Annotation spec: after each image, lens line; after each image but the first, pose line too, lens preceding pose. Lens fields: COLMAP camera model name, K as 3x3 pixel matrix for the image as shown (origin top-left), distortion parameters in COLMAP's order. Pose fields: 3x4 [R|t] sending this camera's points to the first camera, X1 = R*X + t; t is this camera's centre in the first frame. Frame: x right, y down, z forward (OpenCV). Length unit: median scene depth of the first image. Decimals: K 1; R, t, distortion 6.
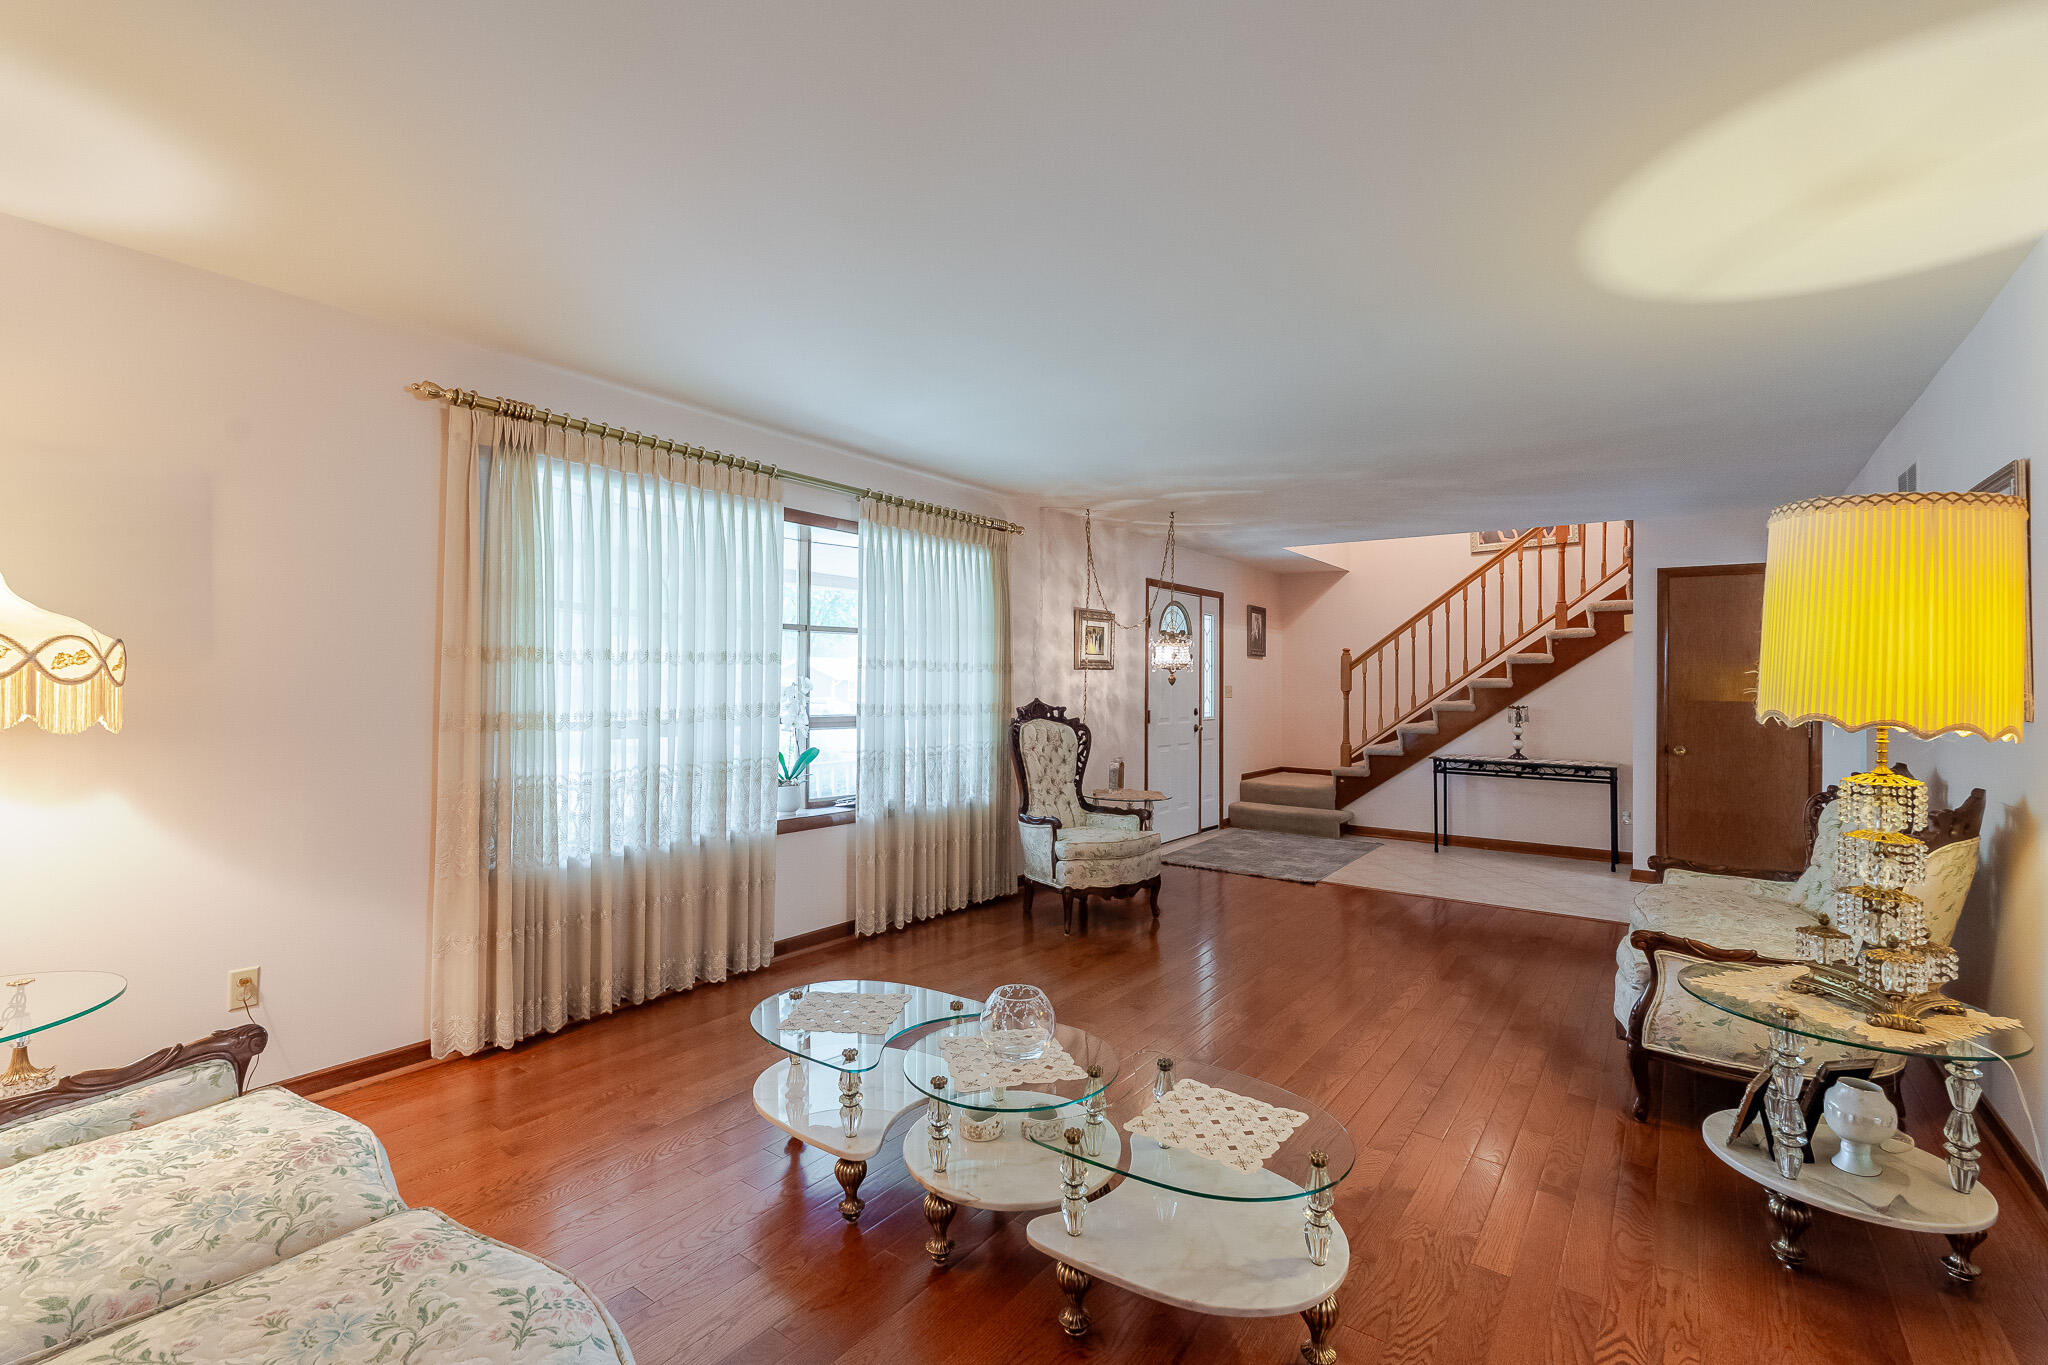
lens RADIAL K [[919.7, 0, 1021.2], [0, 919.7, 675.9], [0, 0, 1]] dist [0.005438, 0.000406]
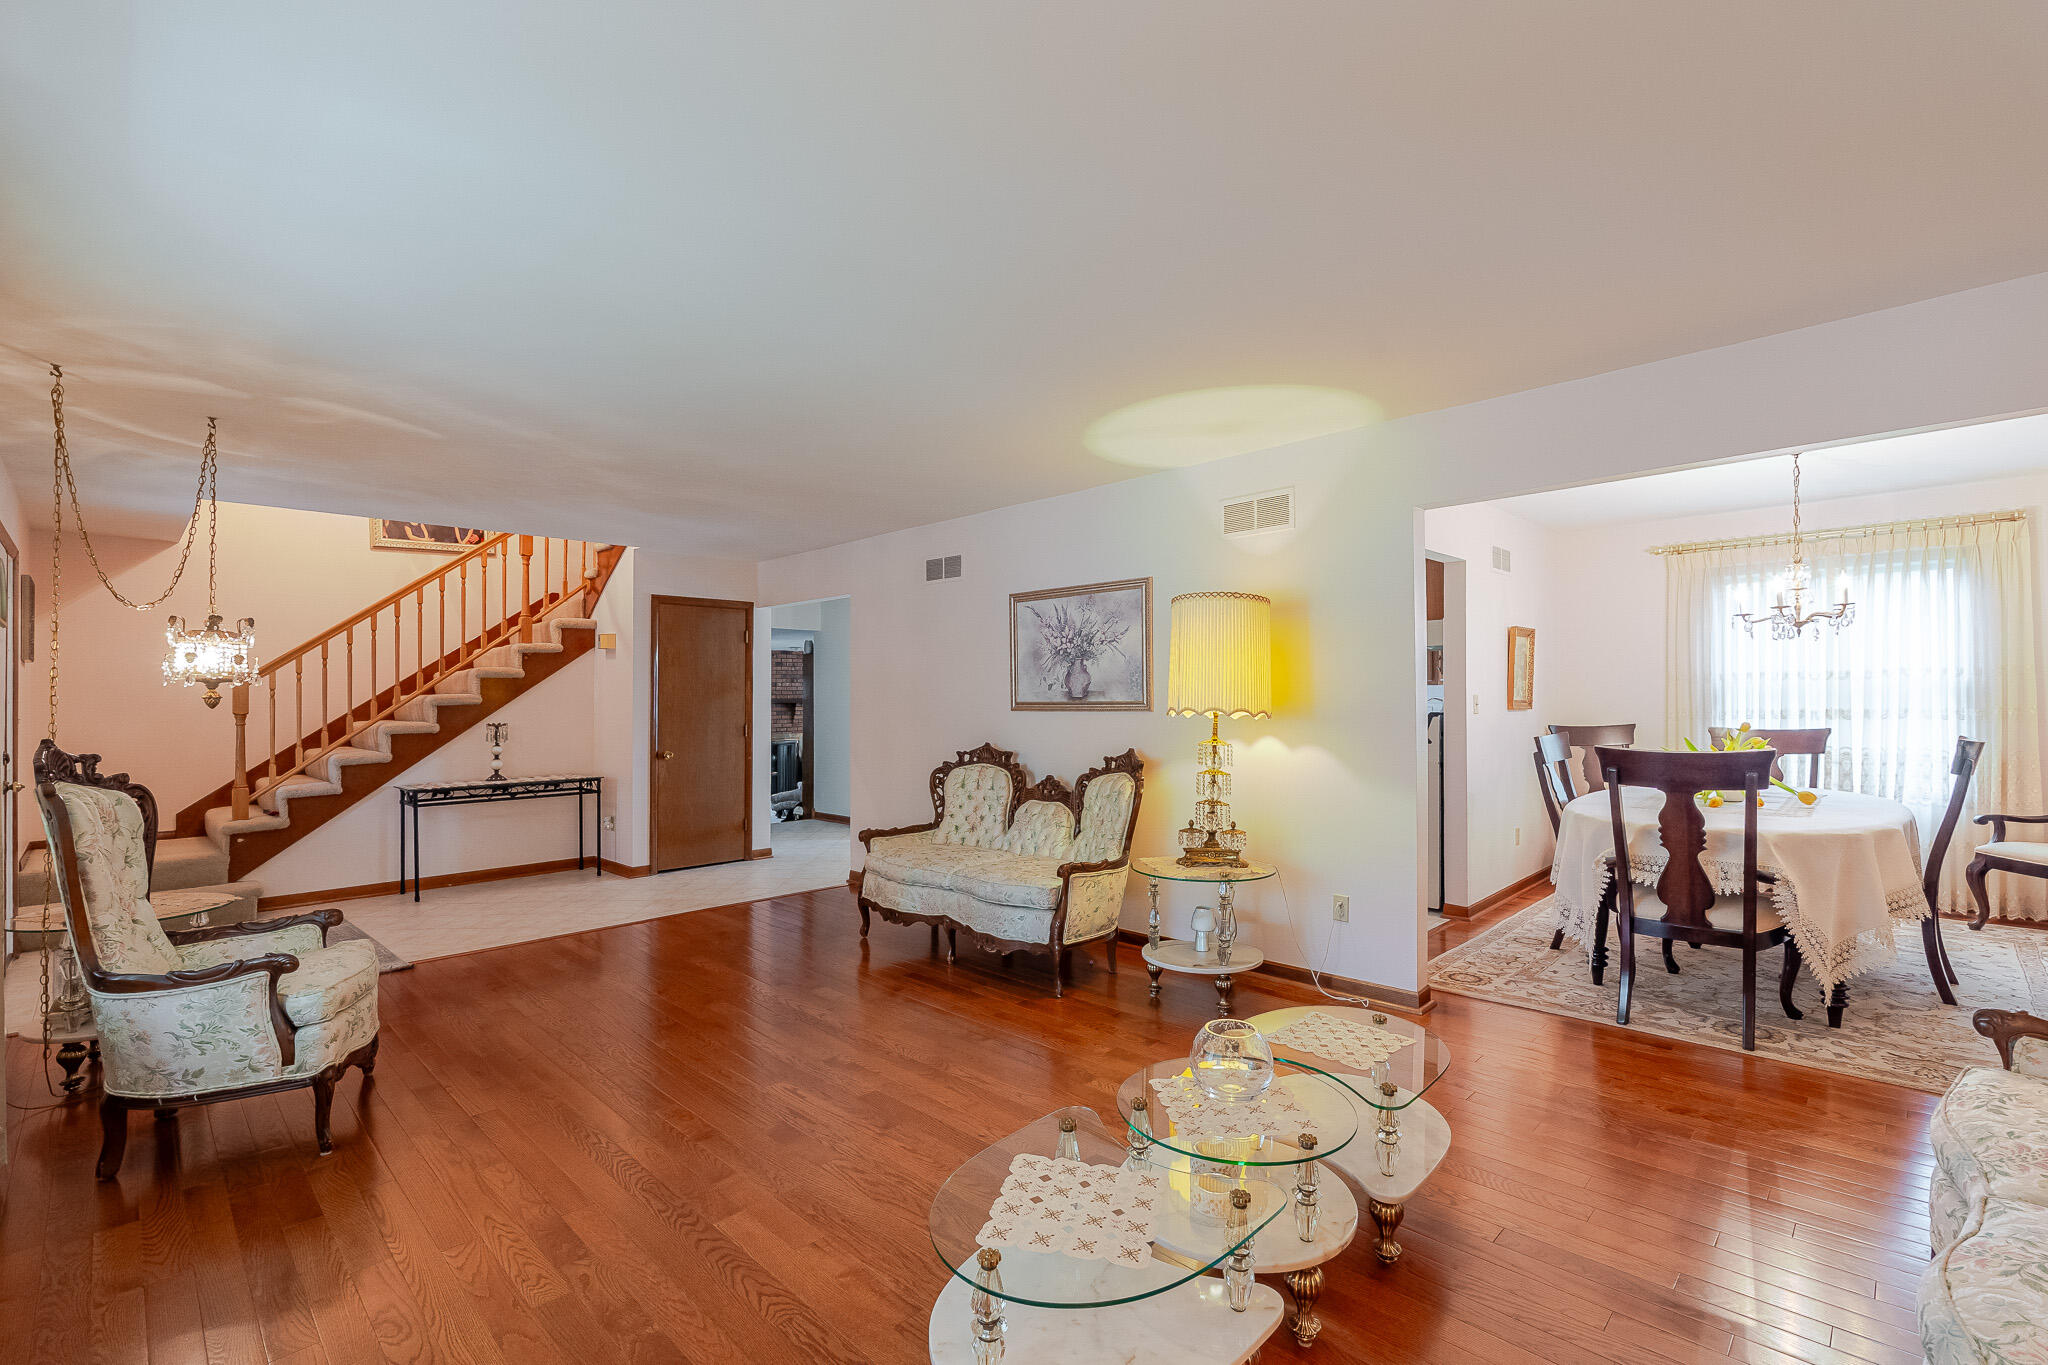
lens RADIAL K [[919.7, 0, 1021.2], [0, 919.7, 693.2], [0, 0, 1]] dist [0.005438, 0.000406]
pose [[0.143870, -0.004437, 0.989587, -0.304666], [0.003204, 0.999987, 0.004018, 0.000197], [-0.989591, 0.002592, 0.143883, 0.340487]]
